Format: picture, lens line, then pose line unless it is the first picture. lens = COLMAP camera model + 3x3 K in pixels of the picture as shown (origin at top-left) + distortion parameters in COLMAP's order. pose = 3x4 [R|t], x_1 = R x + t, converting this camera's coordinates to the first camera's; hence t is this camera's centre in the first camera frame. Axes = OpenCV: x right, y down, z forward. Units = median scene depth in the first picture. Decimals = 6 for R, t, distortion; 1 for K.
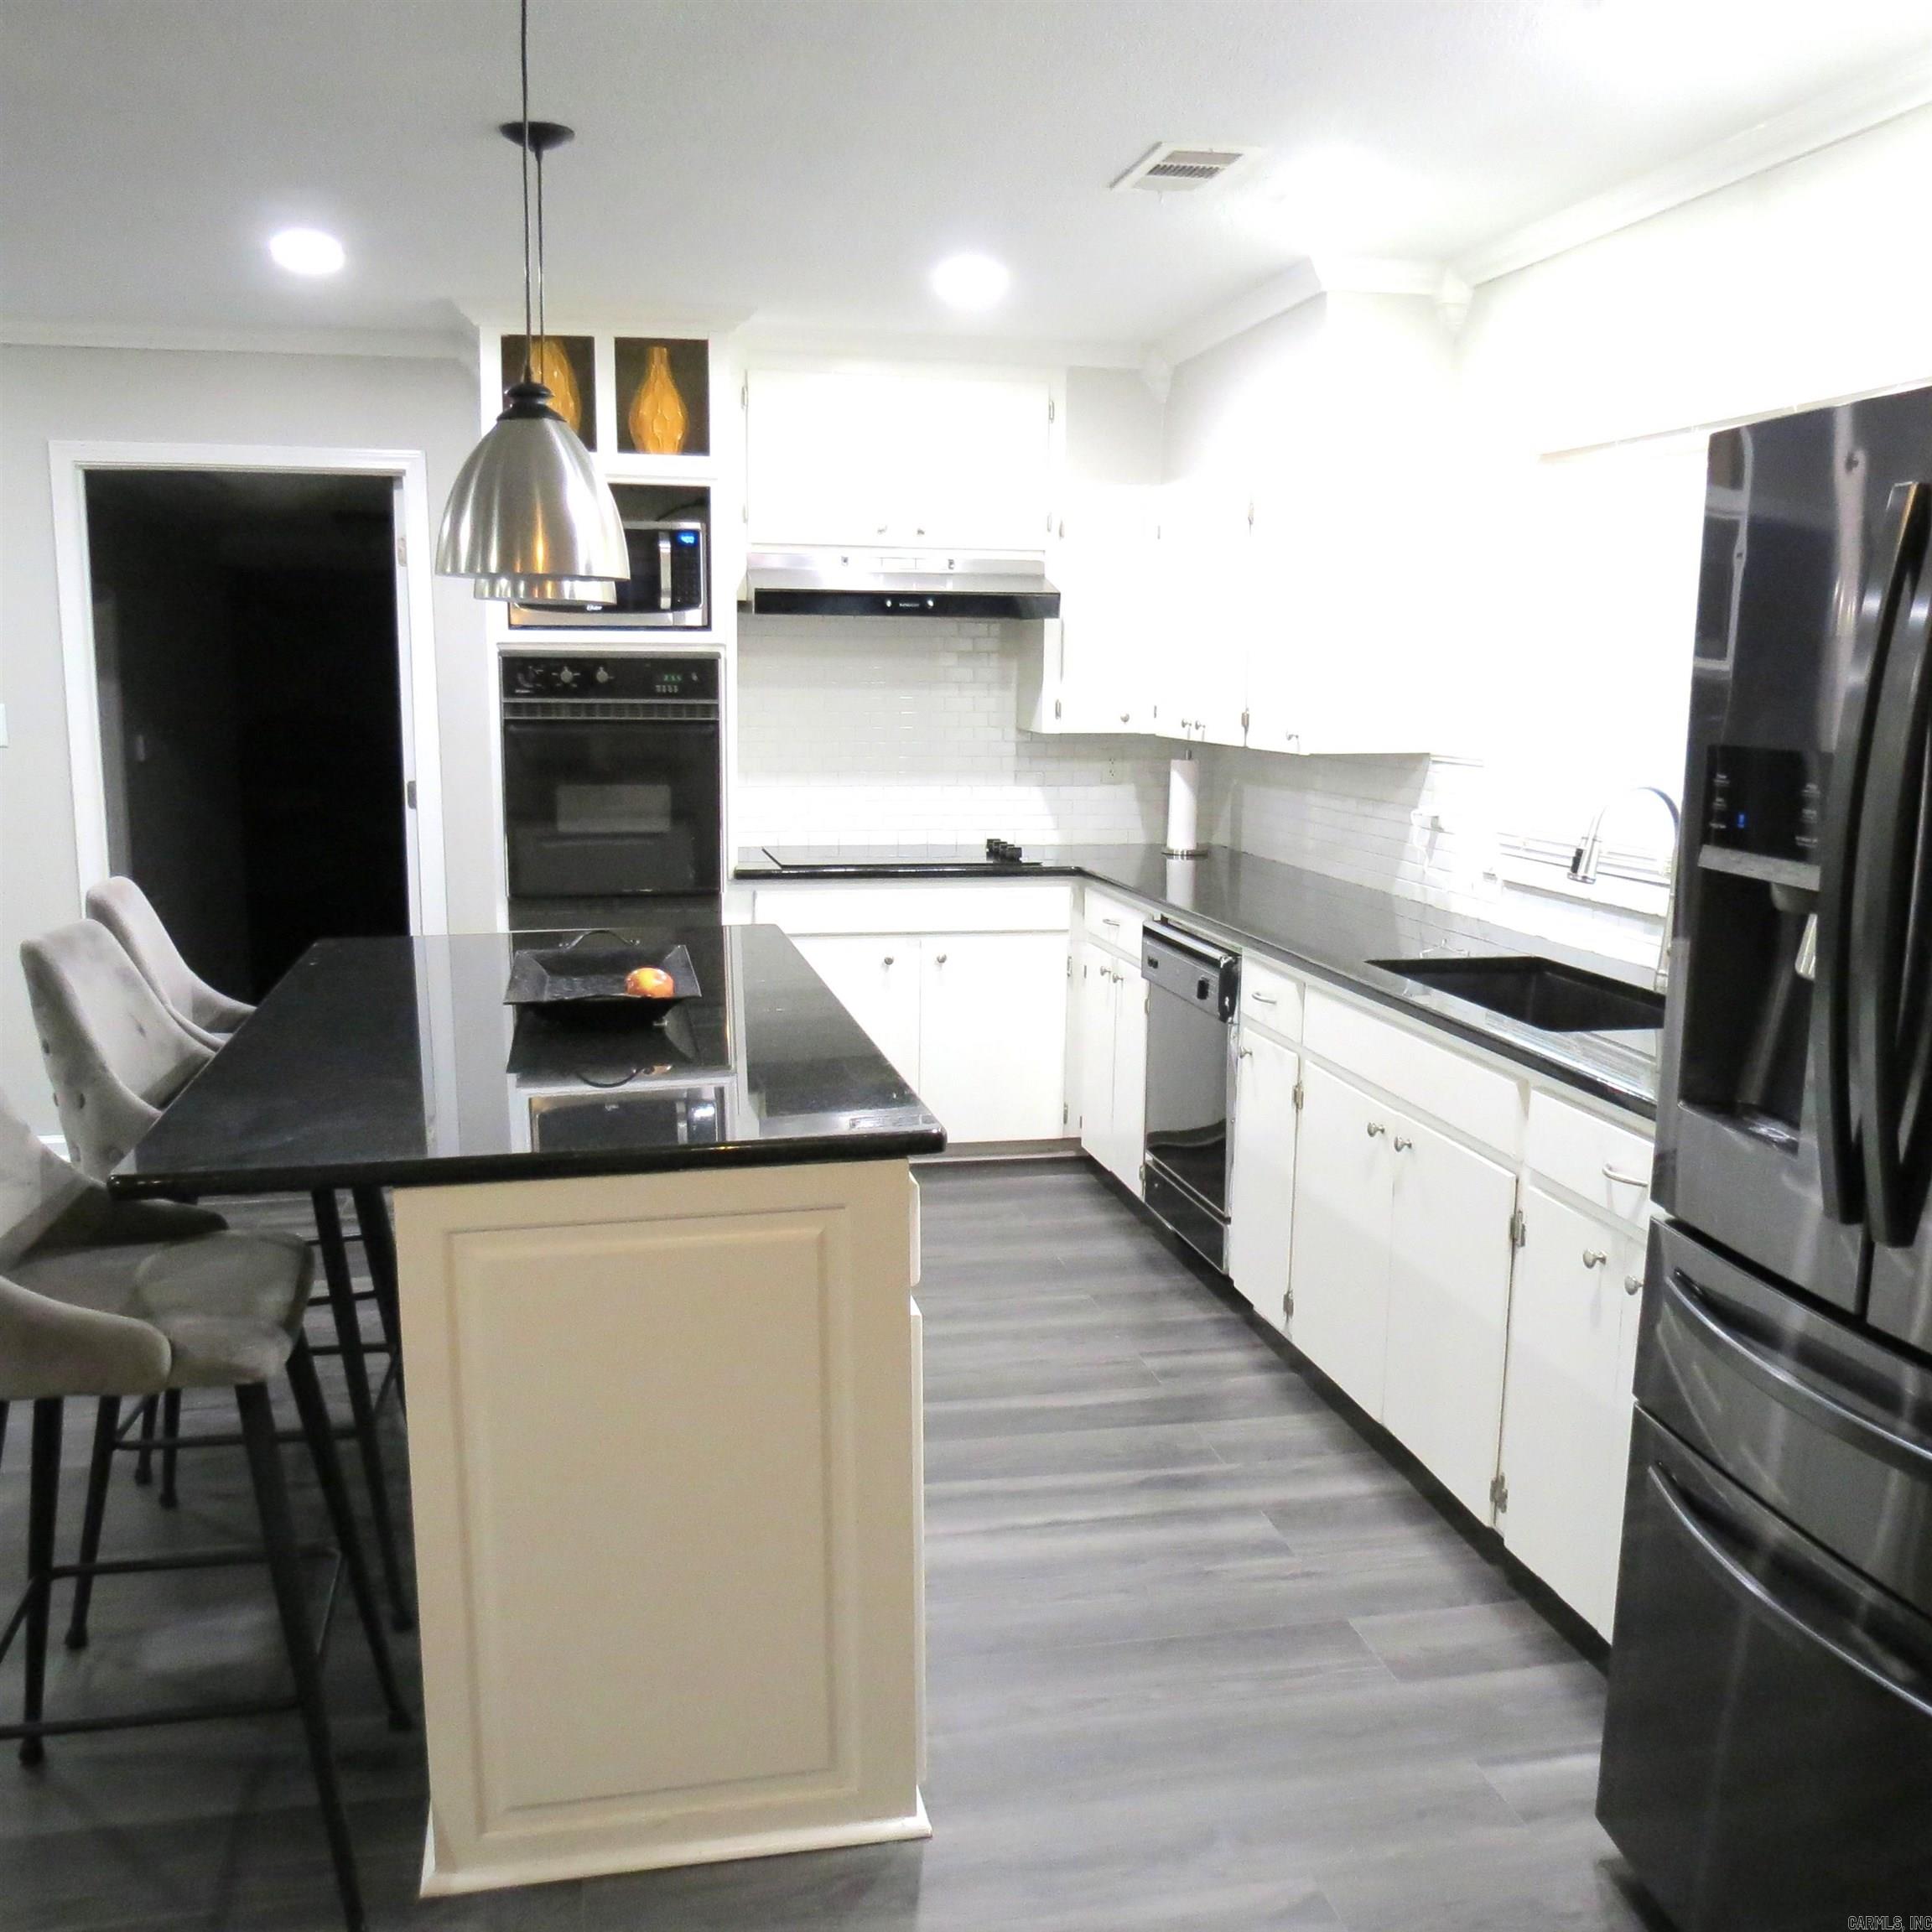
lens RADIAL K [[1842.9, 0, 979.4], [0, 1842.9, 968.5], [0, 0, 1]] dist [-0.034528, 0.023317]
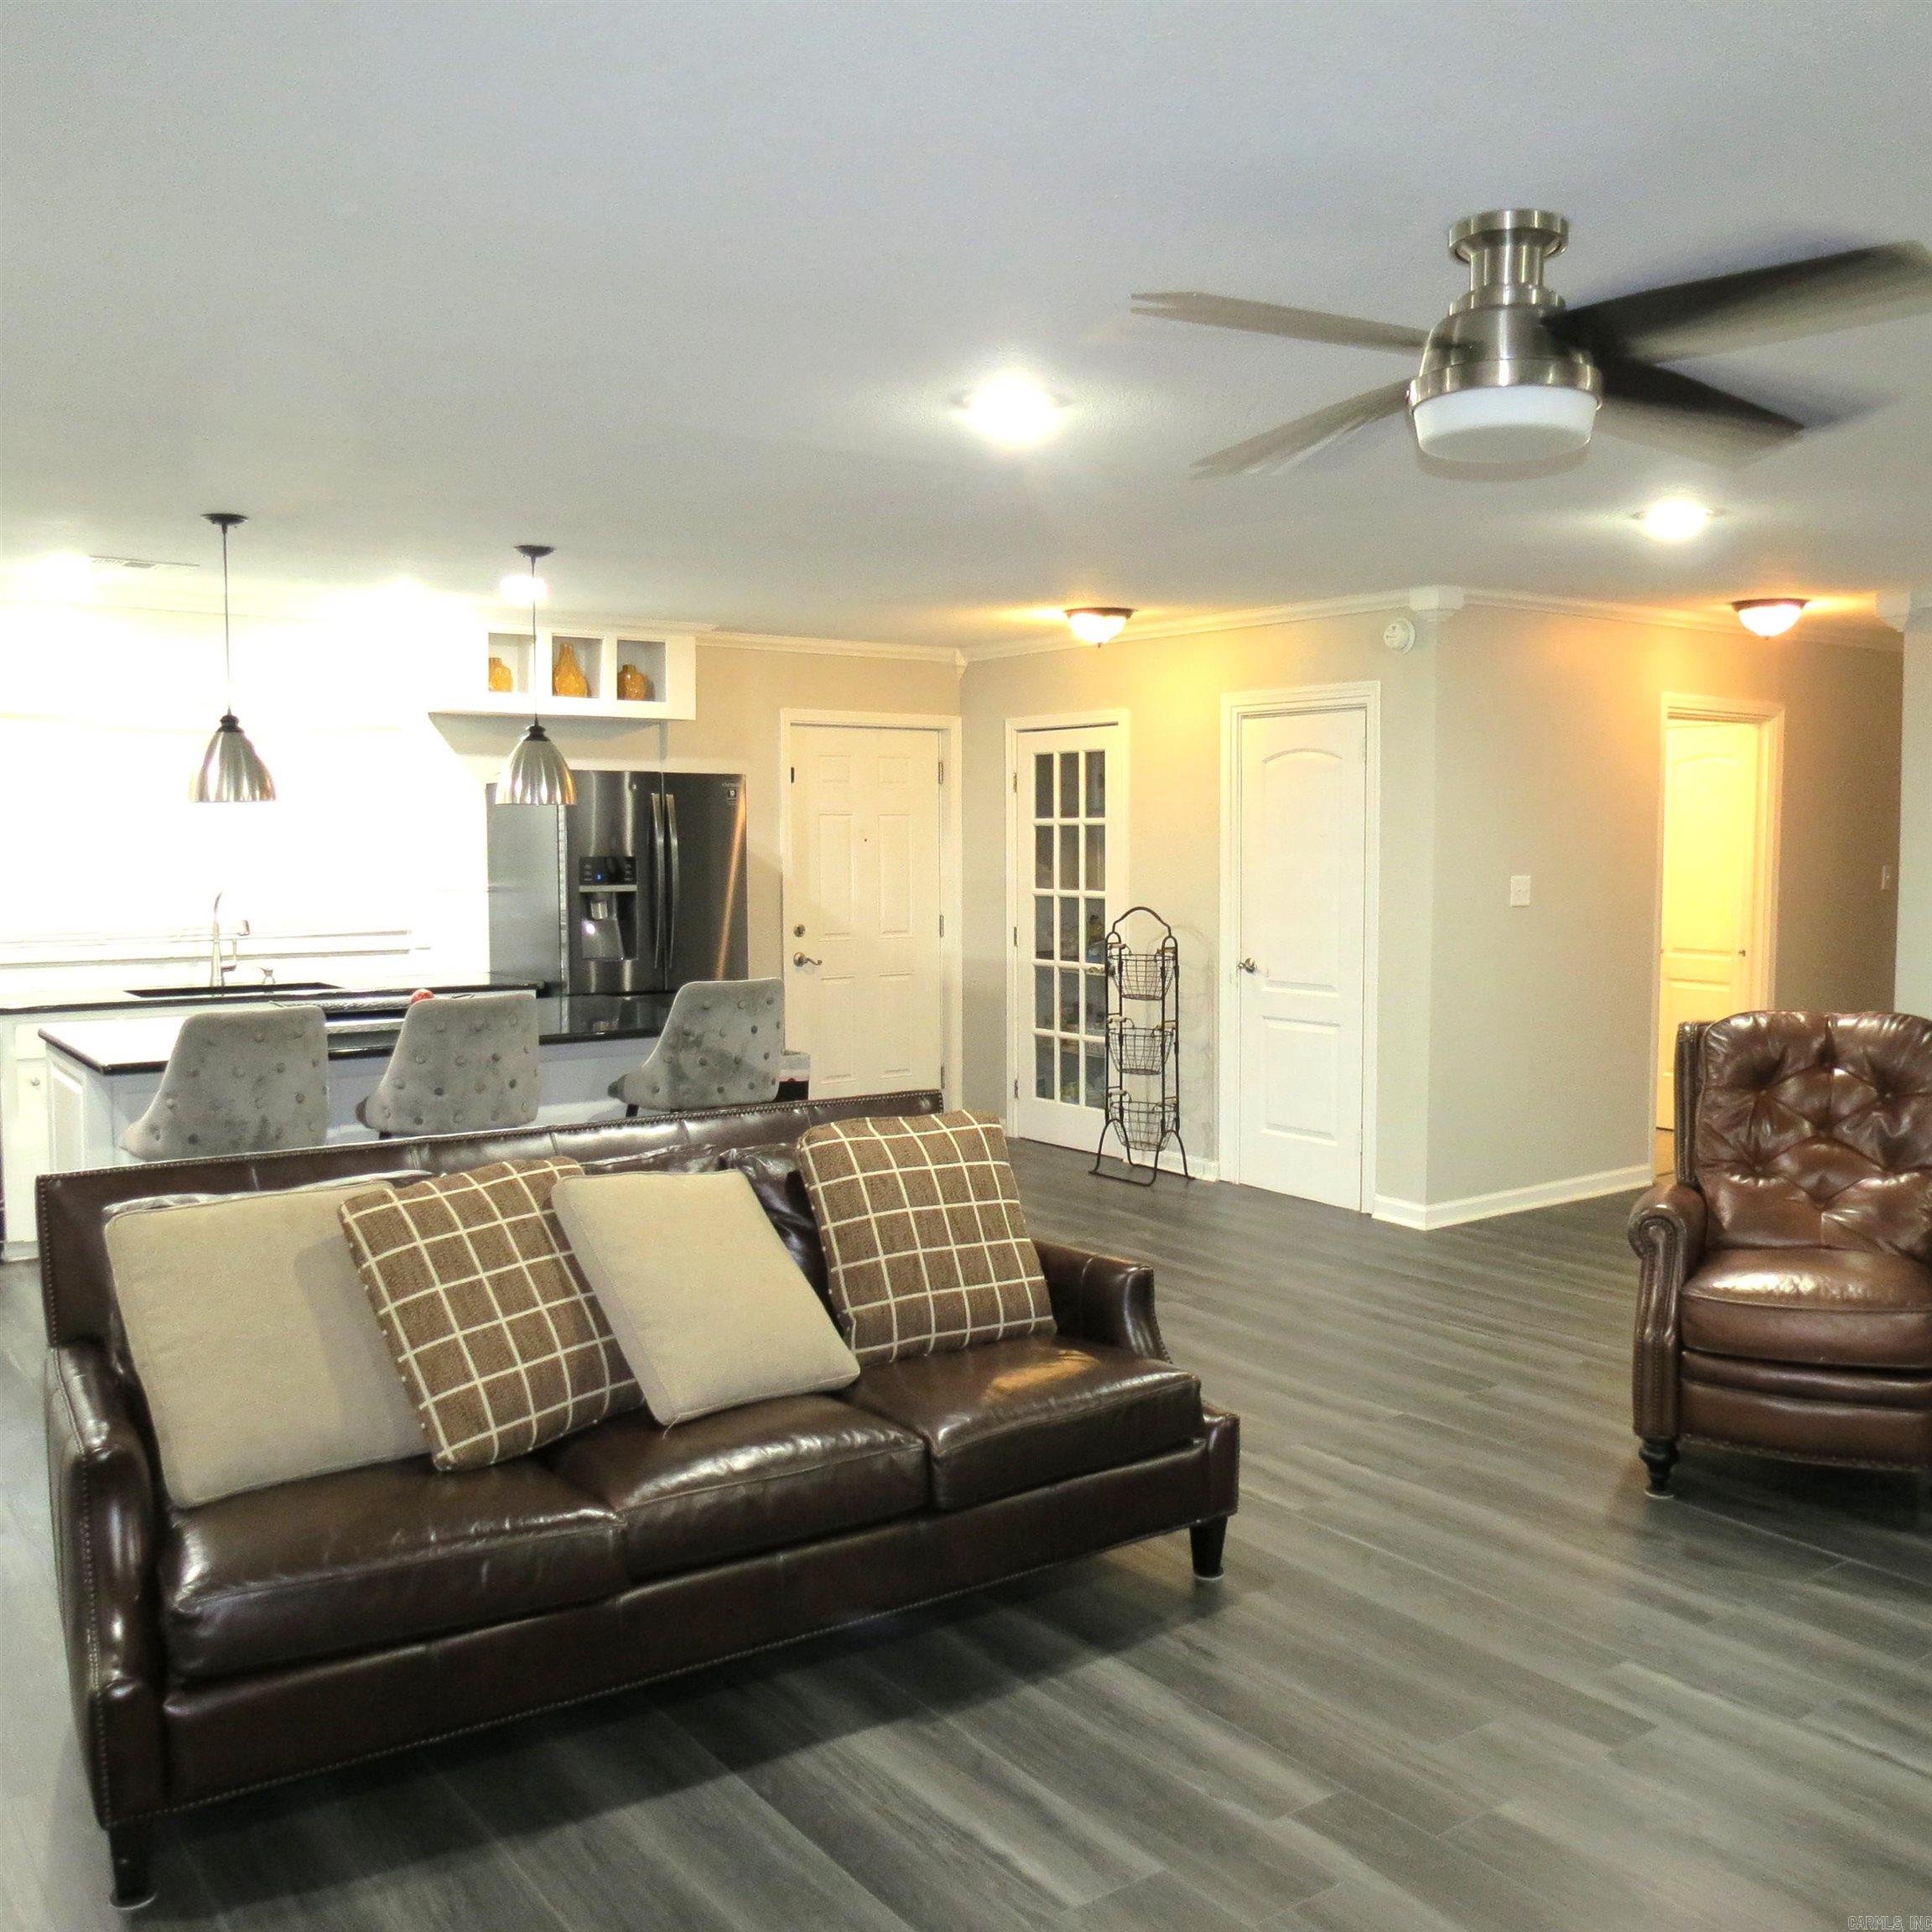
lens RADIAL K [[1842.9, 0, 979.4], [0, 1842.9, 968.5], [0, 0, 1]] dist [-0.034528, 0.023317]
pose [[-0.422645, -0.074564, 0.903223, -1.285444], [0.142067, 0.978838, 0.147284, -0.131735], [-0.895091, 0.190567, -0.403108, 0.718089]]
